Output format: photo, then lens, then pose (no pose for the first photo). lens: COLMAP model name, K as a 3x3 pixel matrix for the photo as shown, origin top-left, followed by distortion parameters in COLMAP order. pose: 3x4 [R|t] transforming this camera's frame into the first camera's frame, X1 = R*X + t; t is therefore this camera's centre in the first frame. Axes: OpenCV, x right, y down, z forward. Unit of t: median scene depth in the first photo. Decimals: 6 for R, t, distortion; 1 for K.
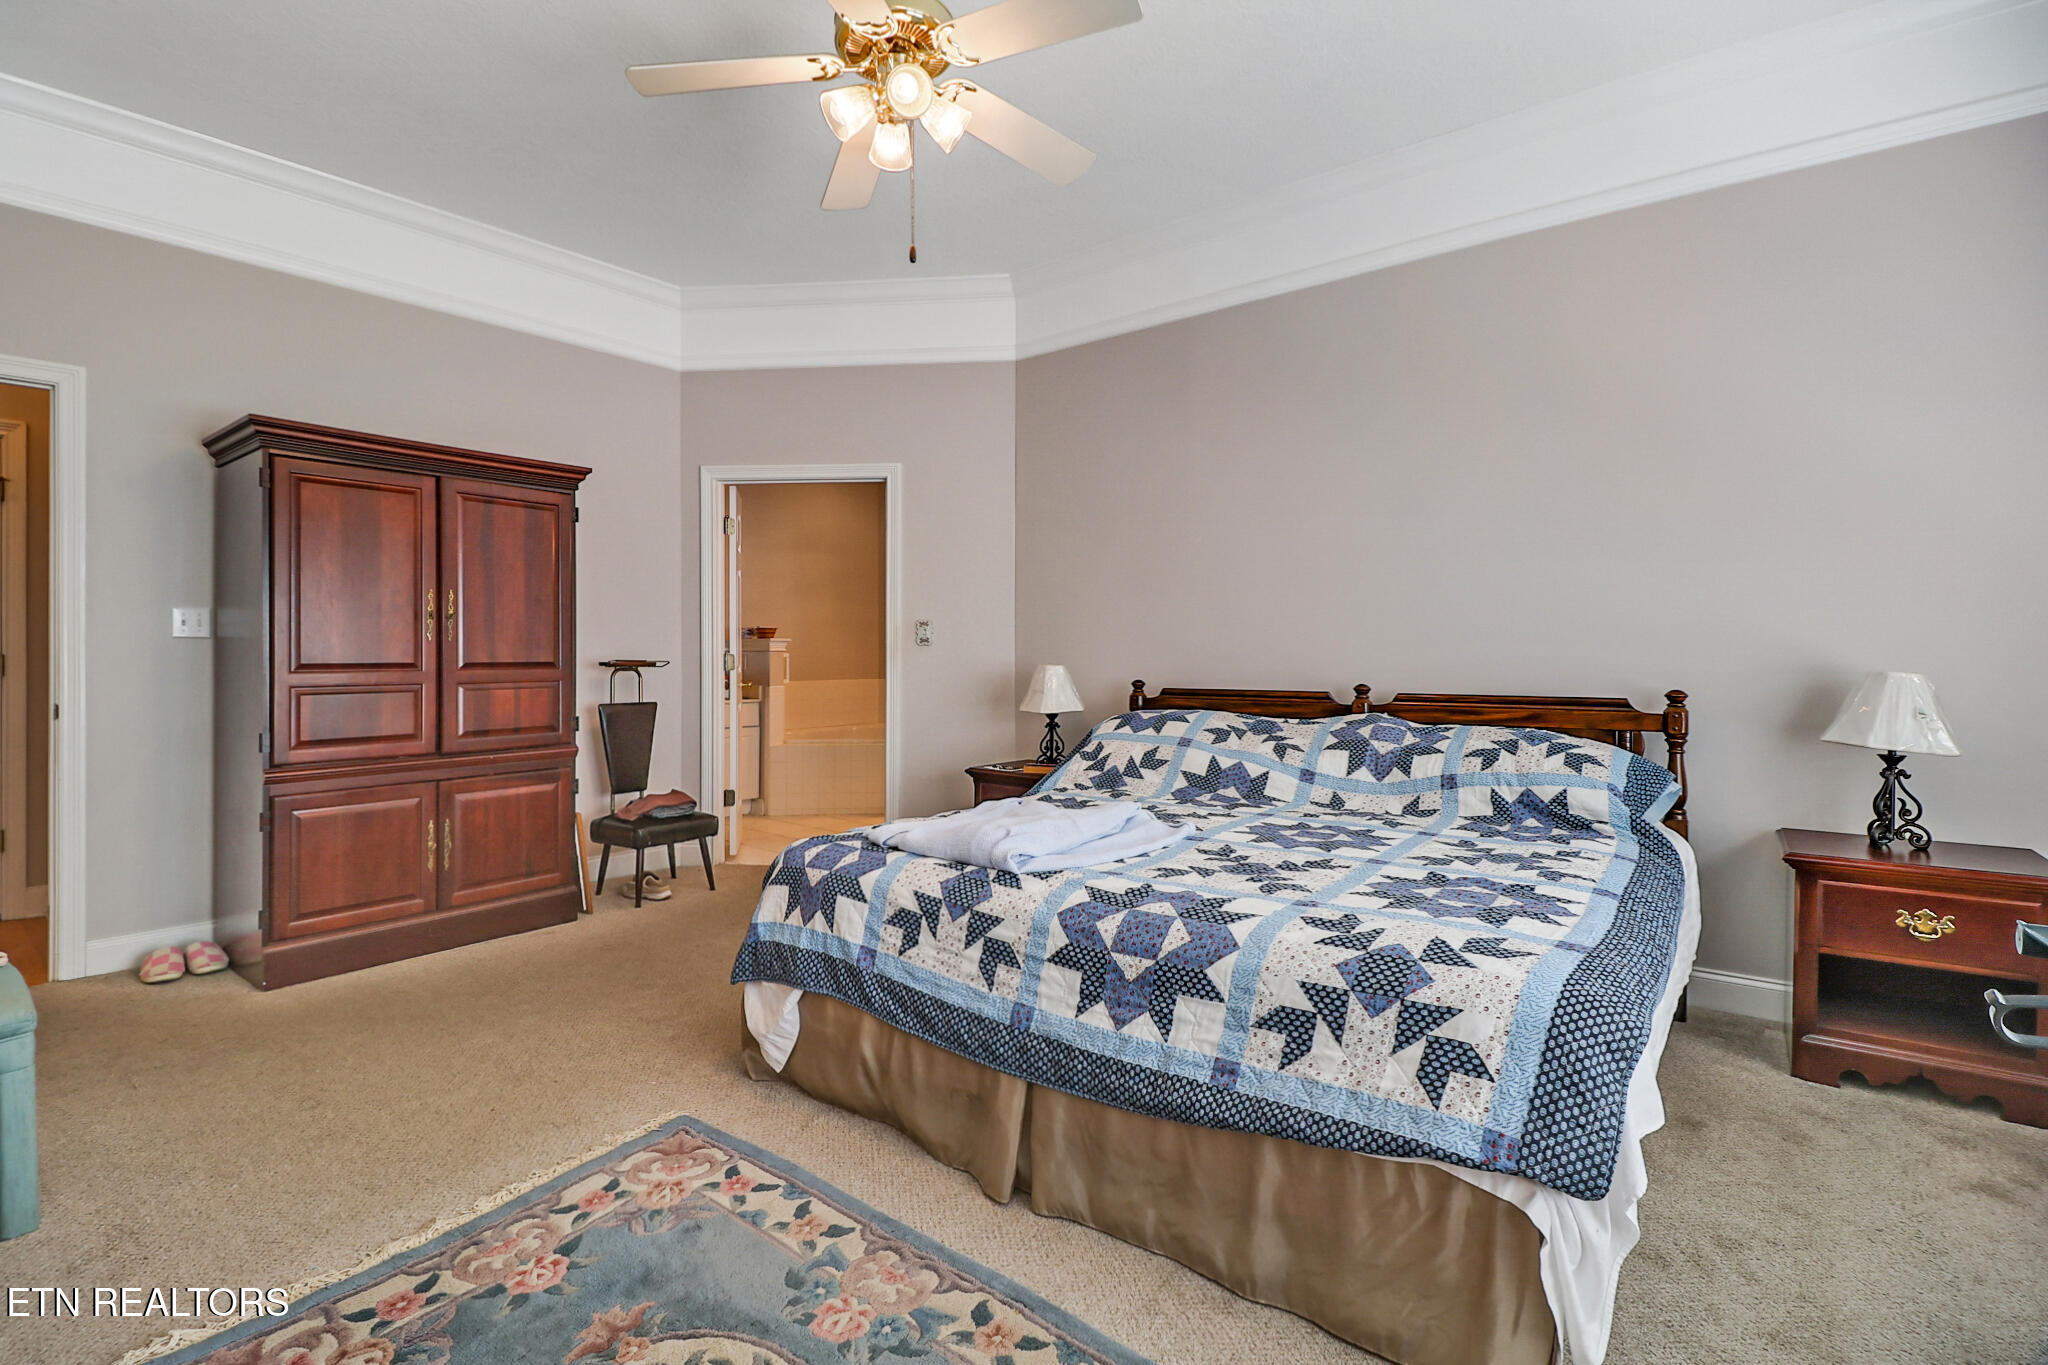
lens RADIAL K [[964.8, 0, 1011.5], [0, 964.8, 661.3], [0, 0, 1]] dist [-0.005636, -0.001001]
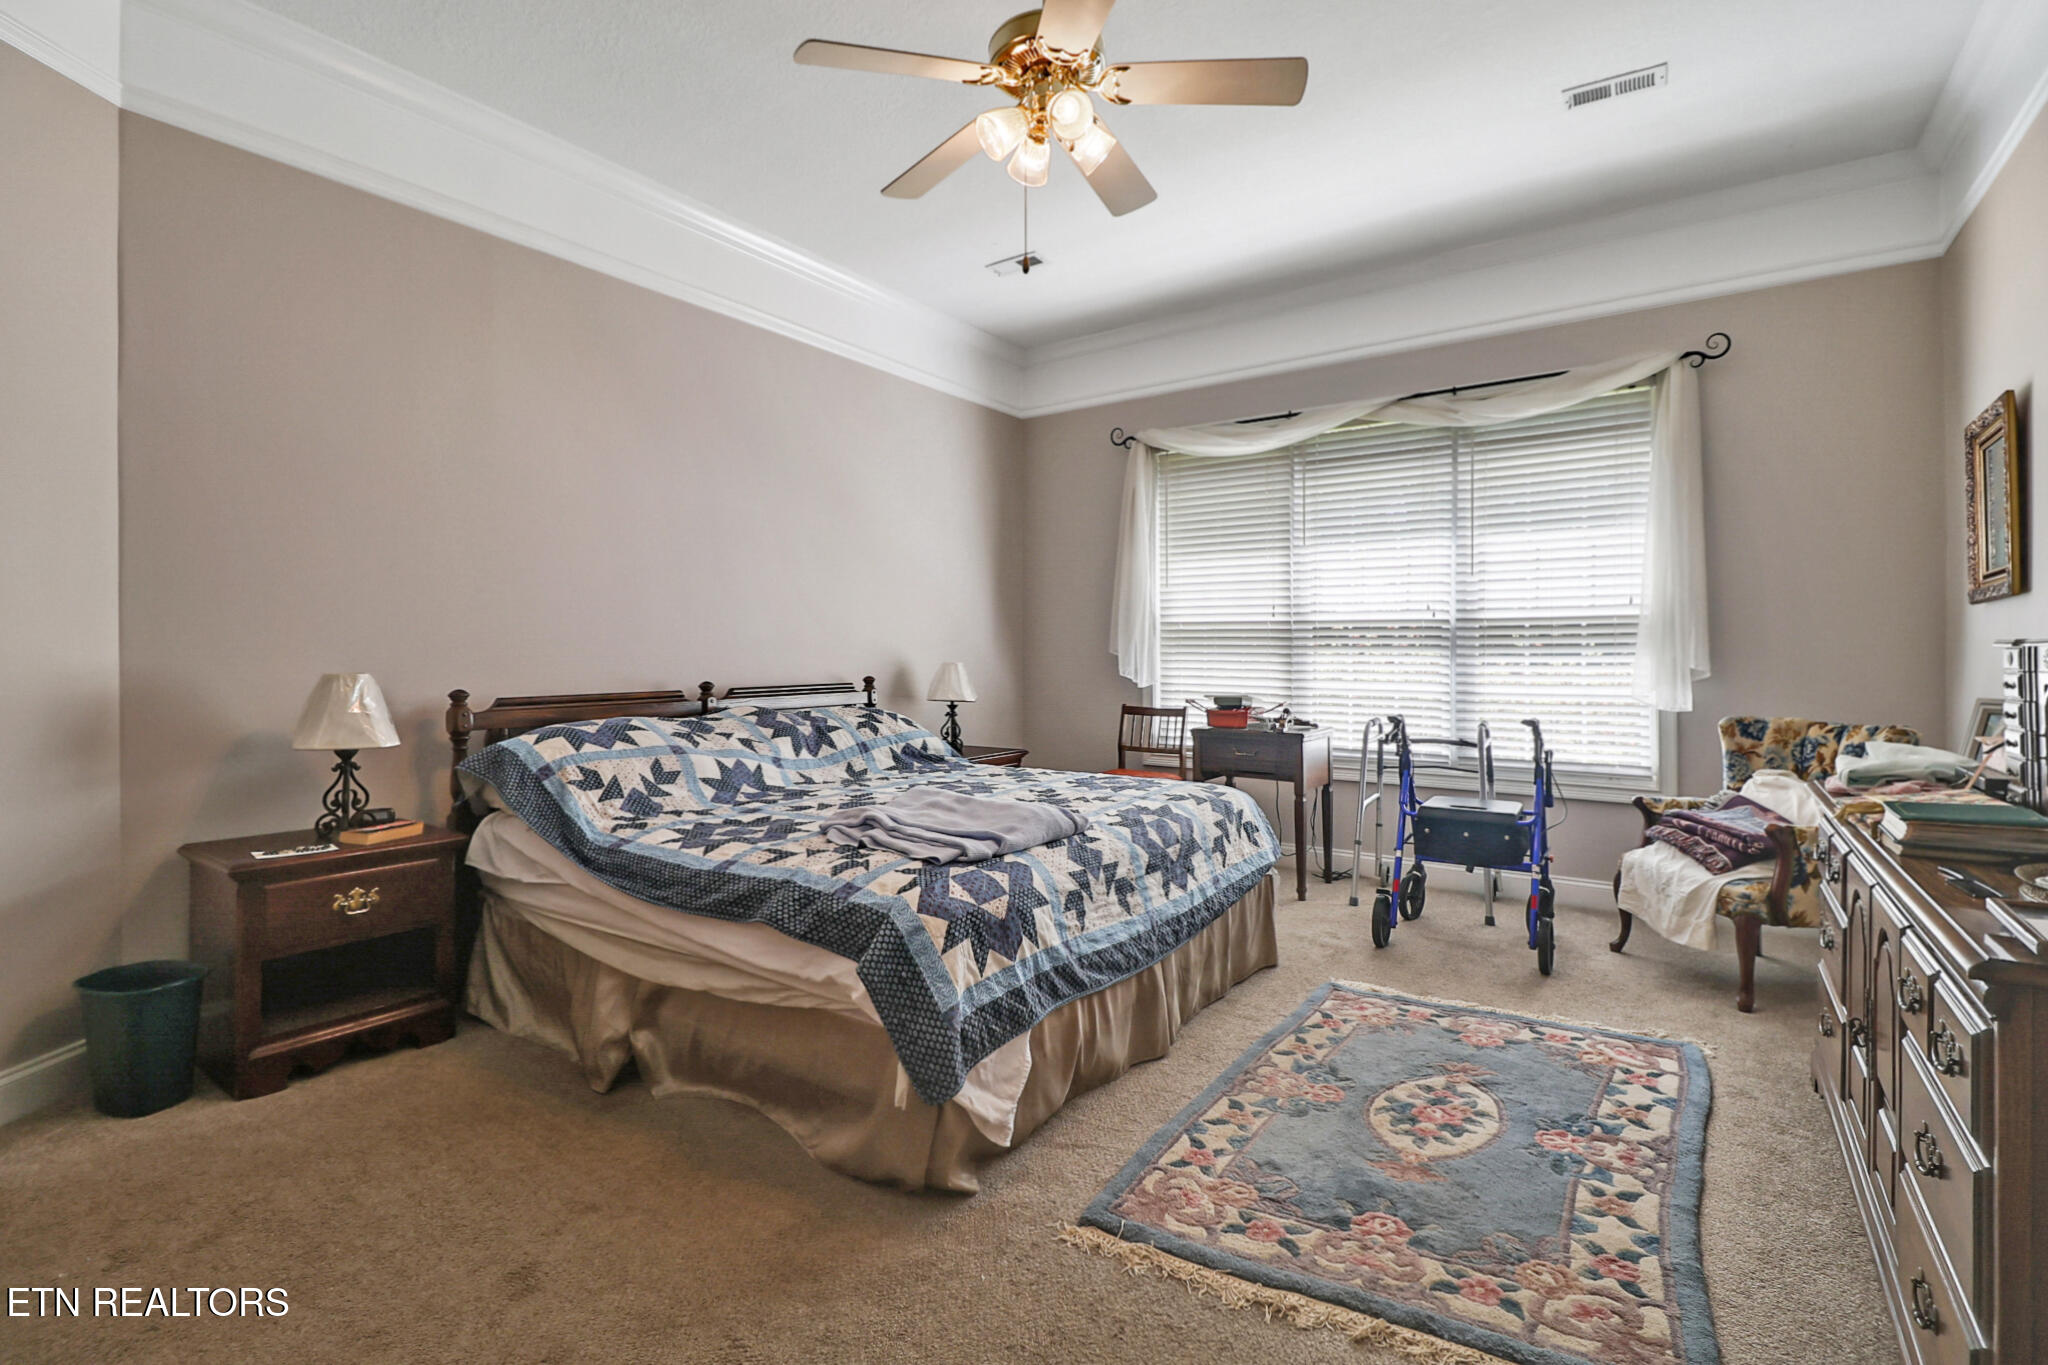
lens RADIAL K [[964.8, 0, 1013.4], [0, 964.8, 677.8], [0, 0, 1]] dist [-0.005636, -0.001001]
pose [[-0.080748, -0.025371, 0.996412, -1.338358], [0.010387, 0.999600, 0.026294, -0.010496], [-0.996680, 0.012473, -0.080453, 1.312687]]
